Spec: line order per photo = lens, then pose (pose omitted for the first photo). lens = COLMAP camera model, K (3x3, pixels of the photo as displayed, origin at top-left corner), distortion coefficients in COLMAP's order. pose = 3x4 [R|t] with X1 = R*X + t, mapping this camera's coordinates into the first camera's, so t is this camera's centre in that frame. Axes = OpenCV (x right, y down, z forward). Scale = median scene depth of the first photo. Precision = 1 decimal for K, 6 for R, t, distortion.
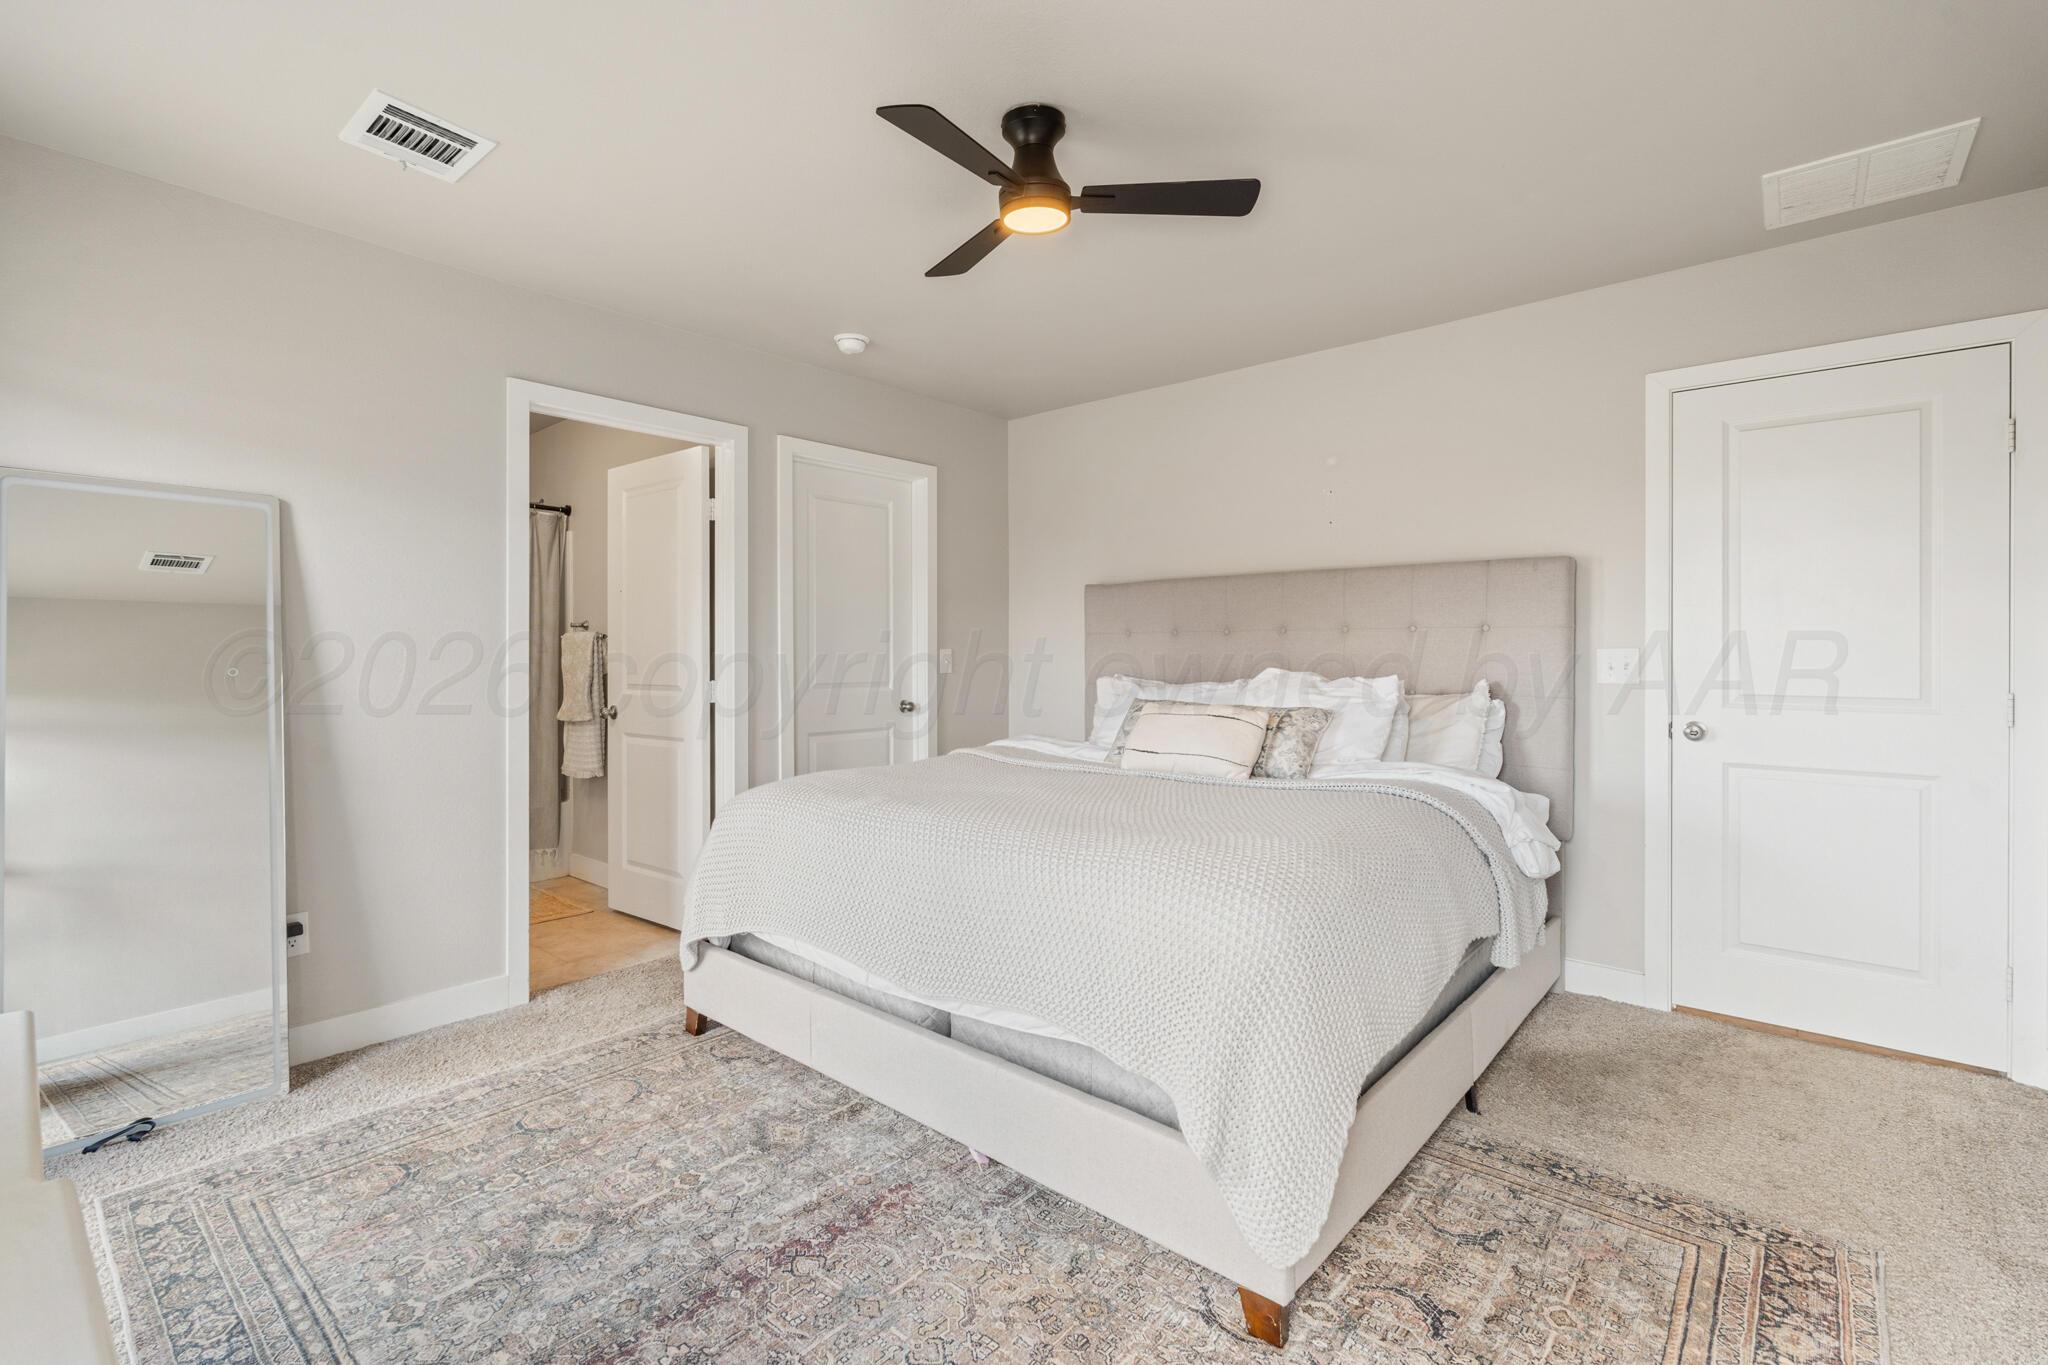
lens RADIAL K [[898.6, 0, 1026.9], [0, 898.6, 666.4], [0, 0, 1]] dist [-0.003763, -0.000155]
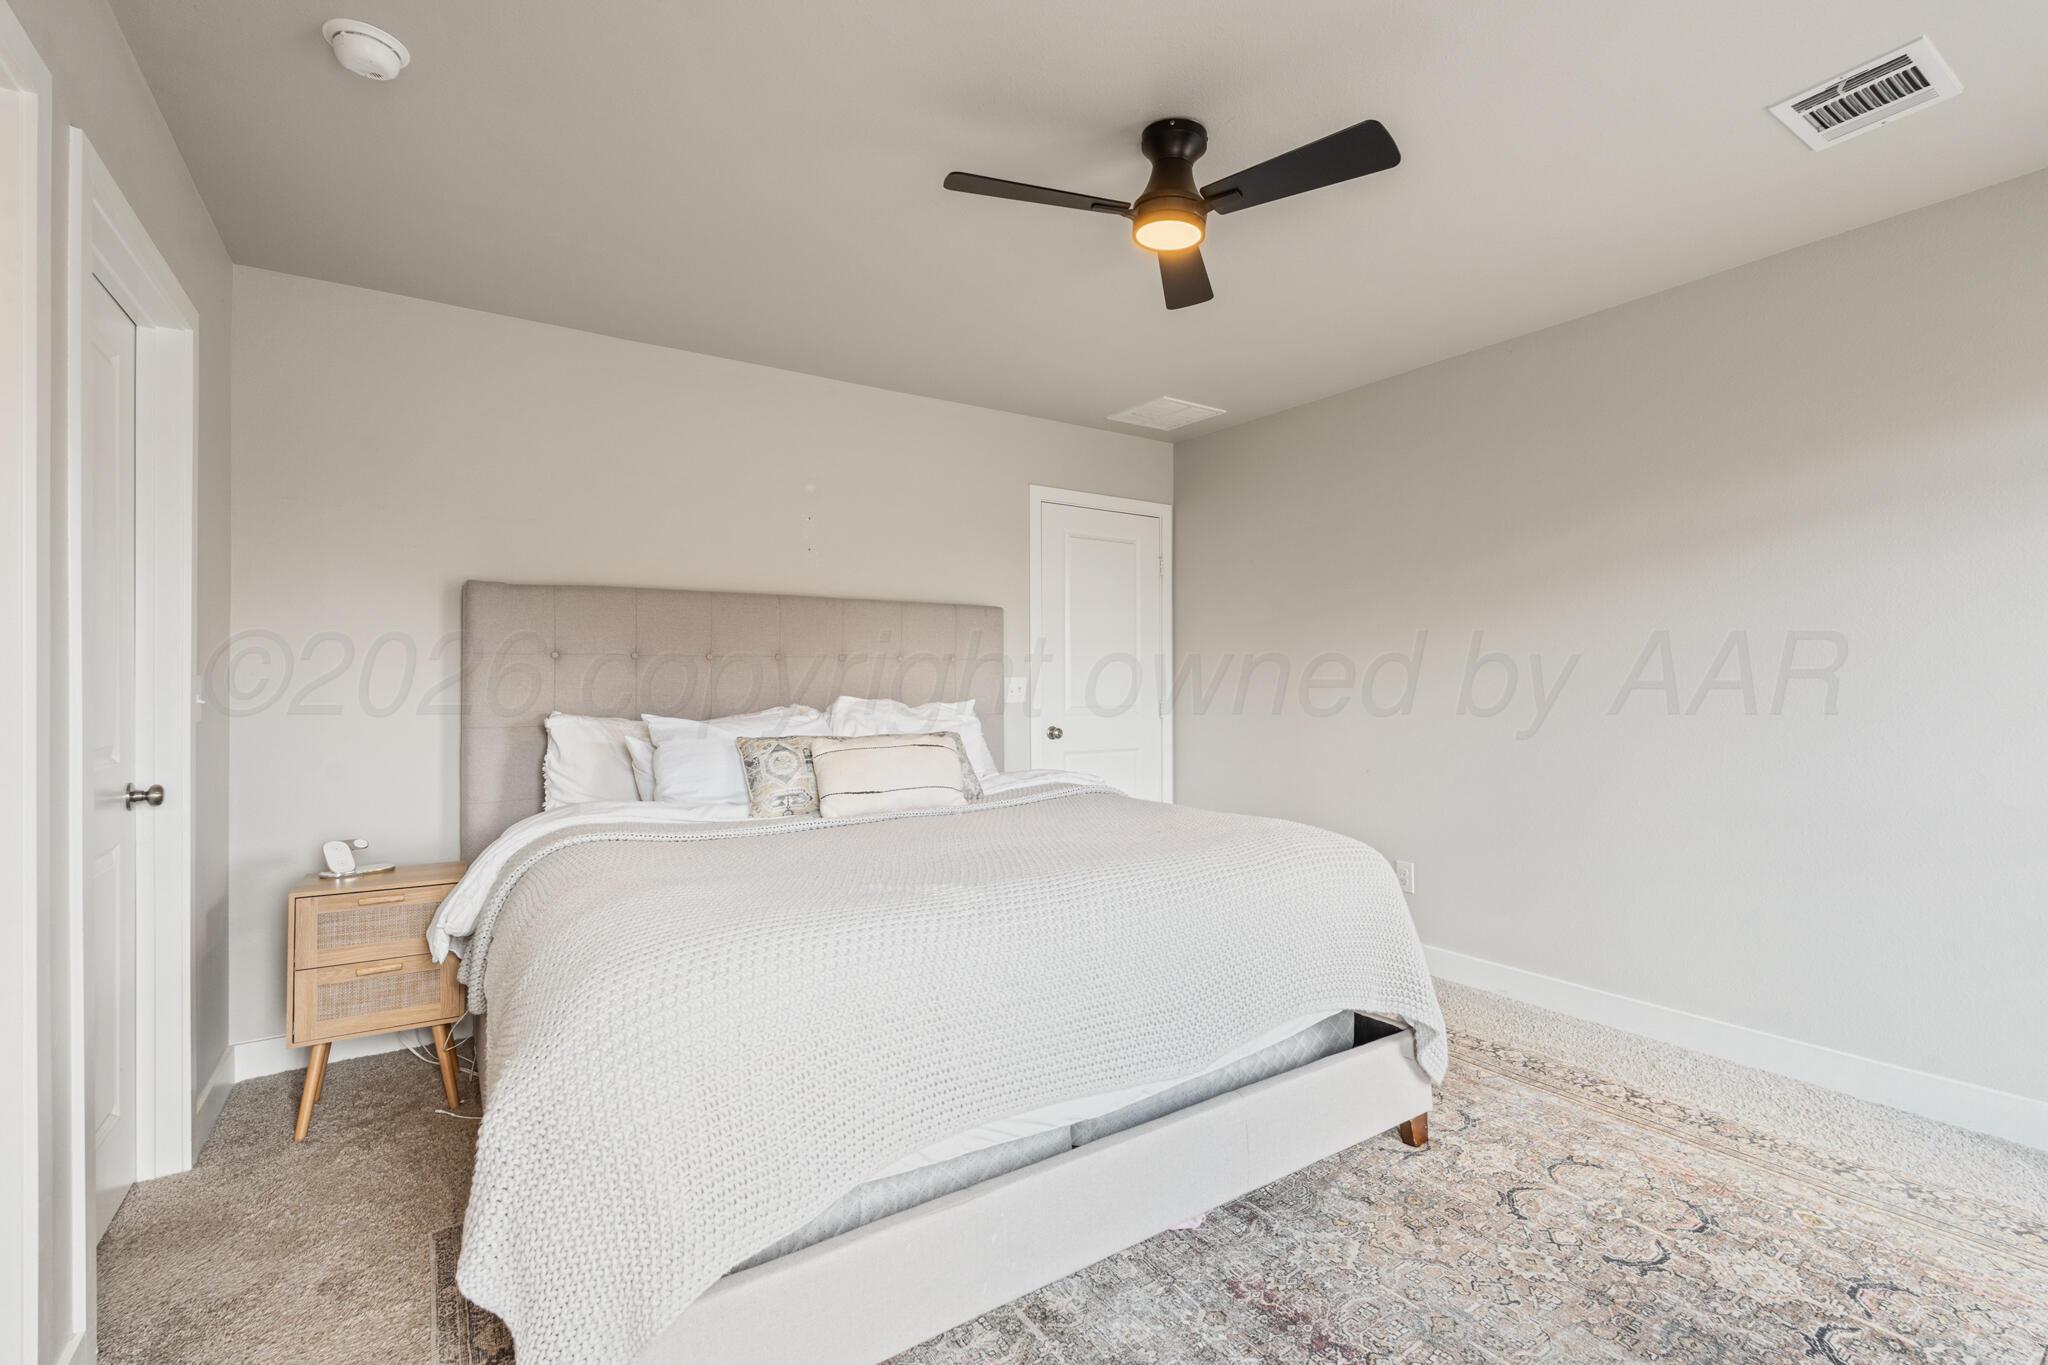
lens RADIAL K [[898.6, 0, 1027.1], [0, 898.6, 681.0], [0, 0, 1]] dist [-0.003763, -0.000155]
pose [[0.268029, -0.000016, 0.963411, -0.897943], [0.020242, 0.999779, -0.005615, -0.007766], [-0.963198, 0.021006, 0.267970, 0.822621]]
